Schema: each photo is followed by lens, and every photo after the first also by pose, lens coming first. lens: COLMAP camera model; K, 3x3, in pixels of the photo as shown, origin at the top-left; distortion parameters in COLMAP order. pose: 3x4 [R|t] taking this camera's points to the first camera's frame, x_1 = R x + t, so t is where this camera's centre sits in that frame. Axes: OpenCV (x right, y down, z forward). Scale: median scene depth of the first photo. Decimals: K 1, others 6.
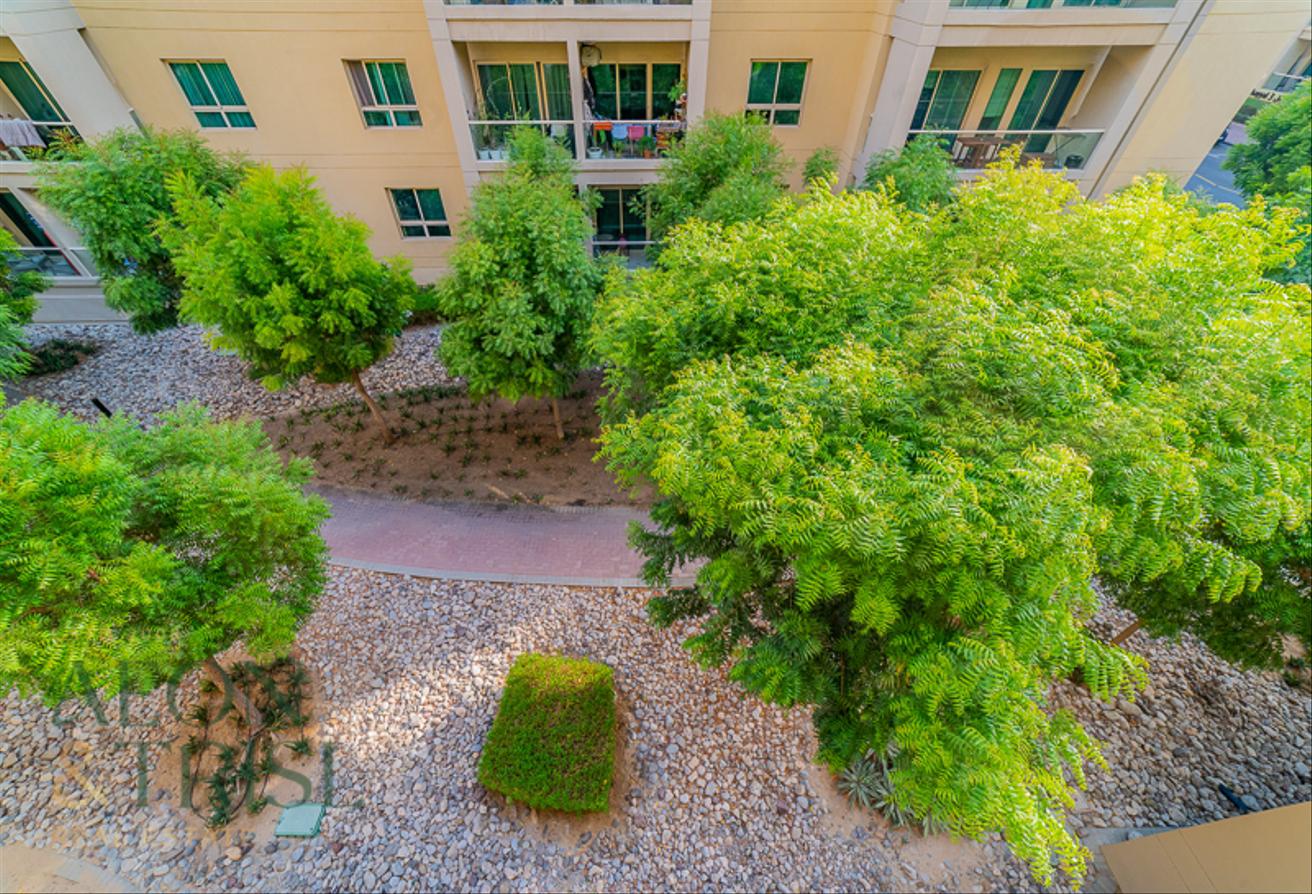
lens RADIAL K [[513.8, 0, 646.5], [0, 513.8, 447.4], [0, 0, 1]] dist [-0.002393, -0.000020]
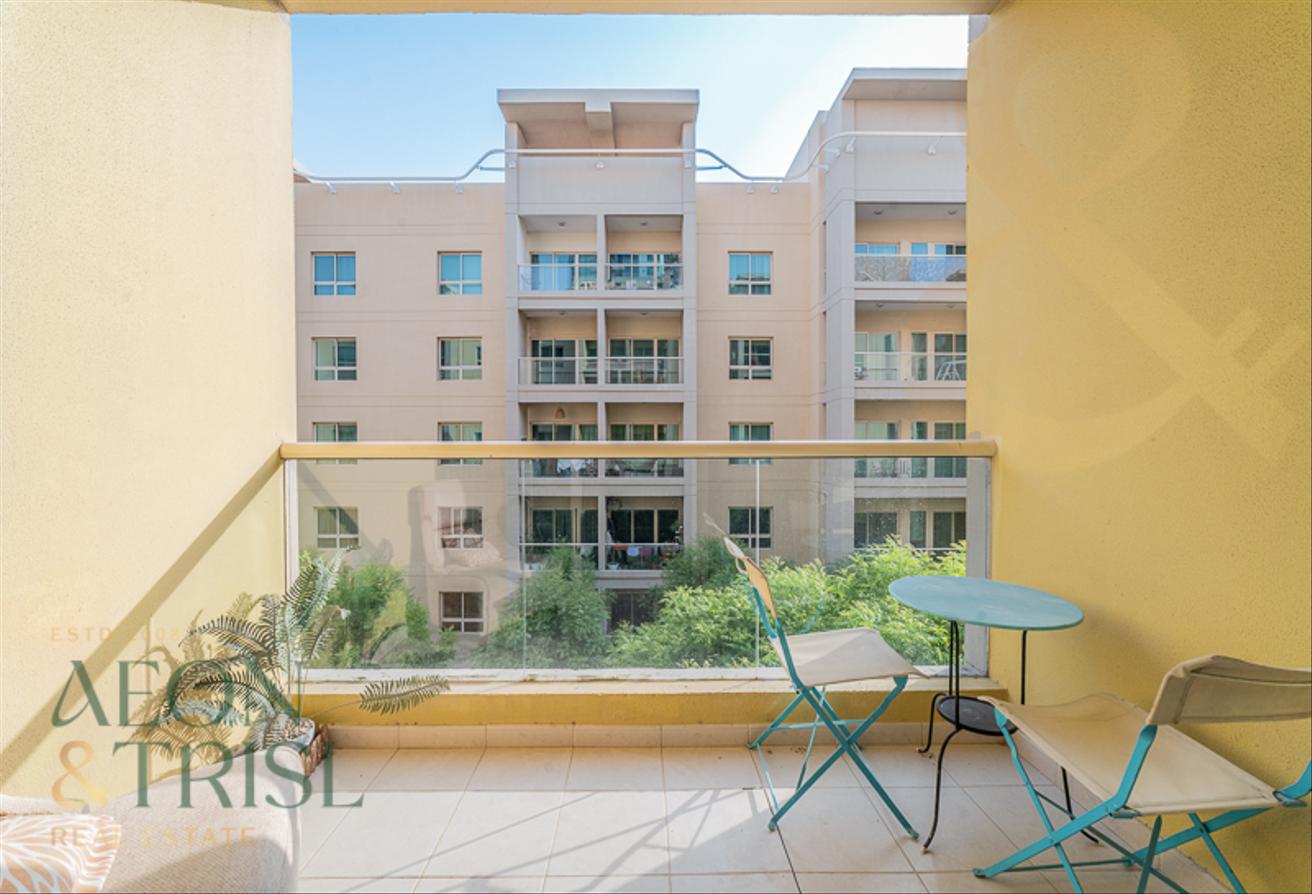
lens RADIAL K [[513.8, 0, 646.5], [0, 513.8, 447.4], [0, 0, 1]] dist [-0.002393, -0.000020]
pose [[0.999789, -0.002805, -0.020347, 0.011879], [-0.012305, 0.711355, -0.702725, 0.140241], [0.016445, 0.702828, 0.711170, -0.138417]]
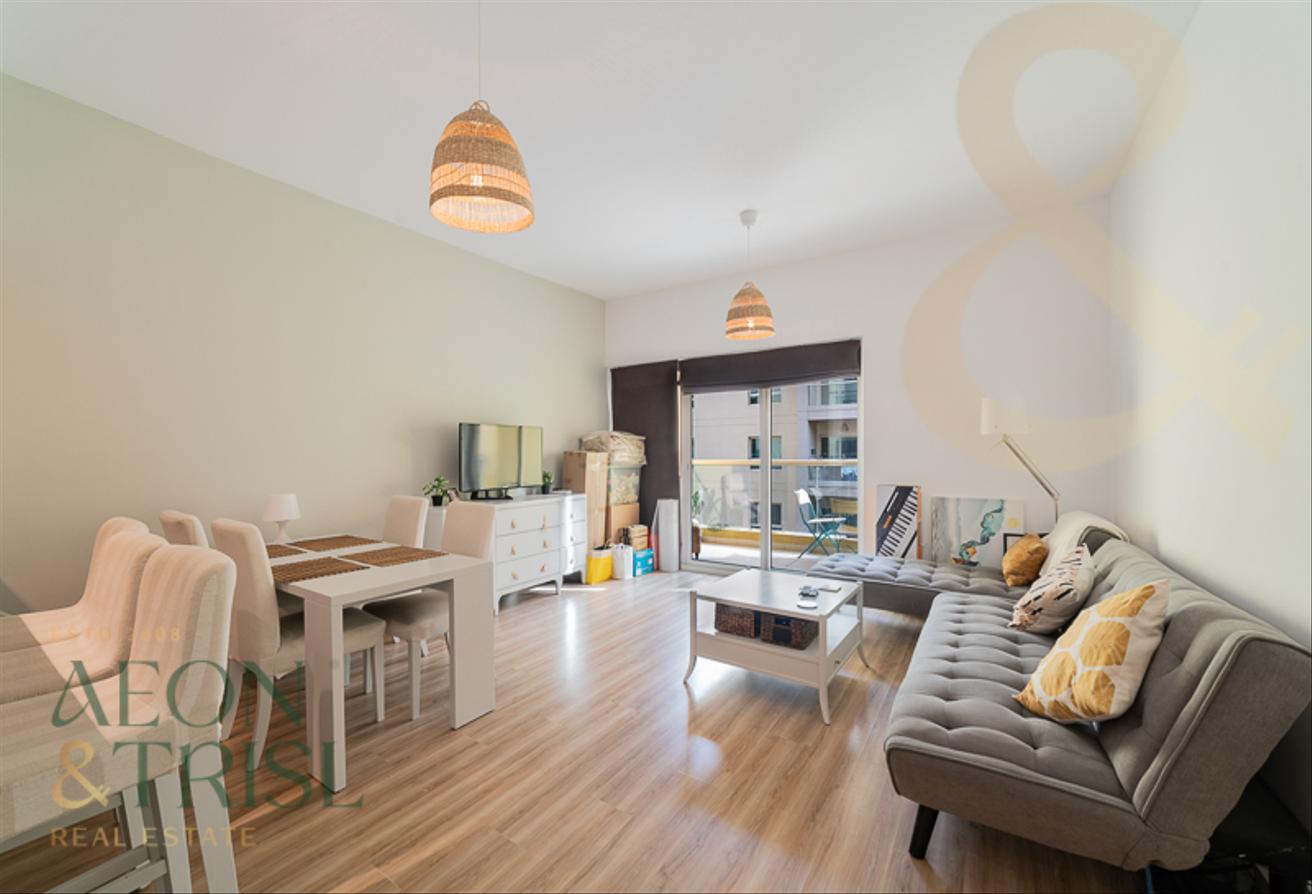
lens RADIAL K [[513.8, 0, 646.5], [0, 513.8, 447.4], [0, 0, 1]] dist [-0.002393, -0.000020]
pose [[0.813038, -0.013018, -0.582065, 0.234002], [-0.406681, 0.702722, -0.583774, 0.425190], [0.416630, 0.711345, 0.566046, -0.431996]]
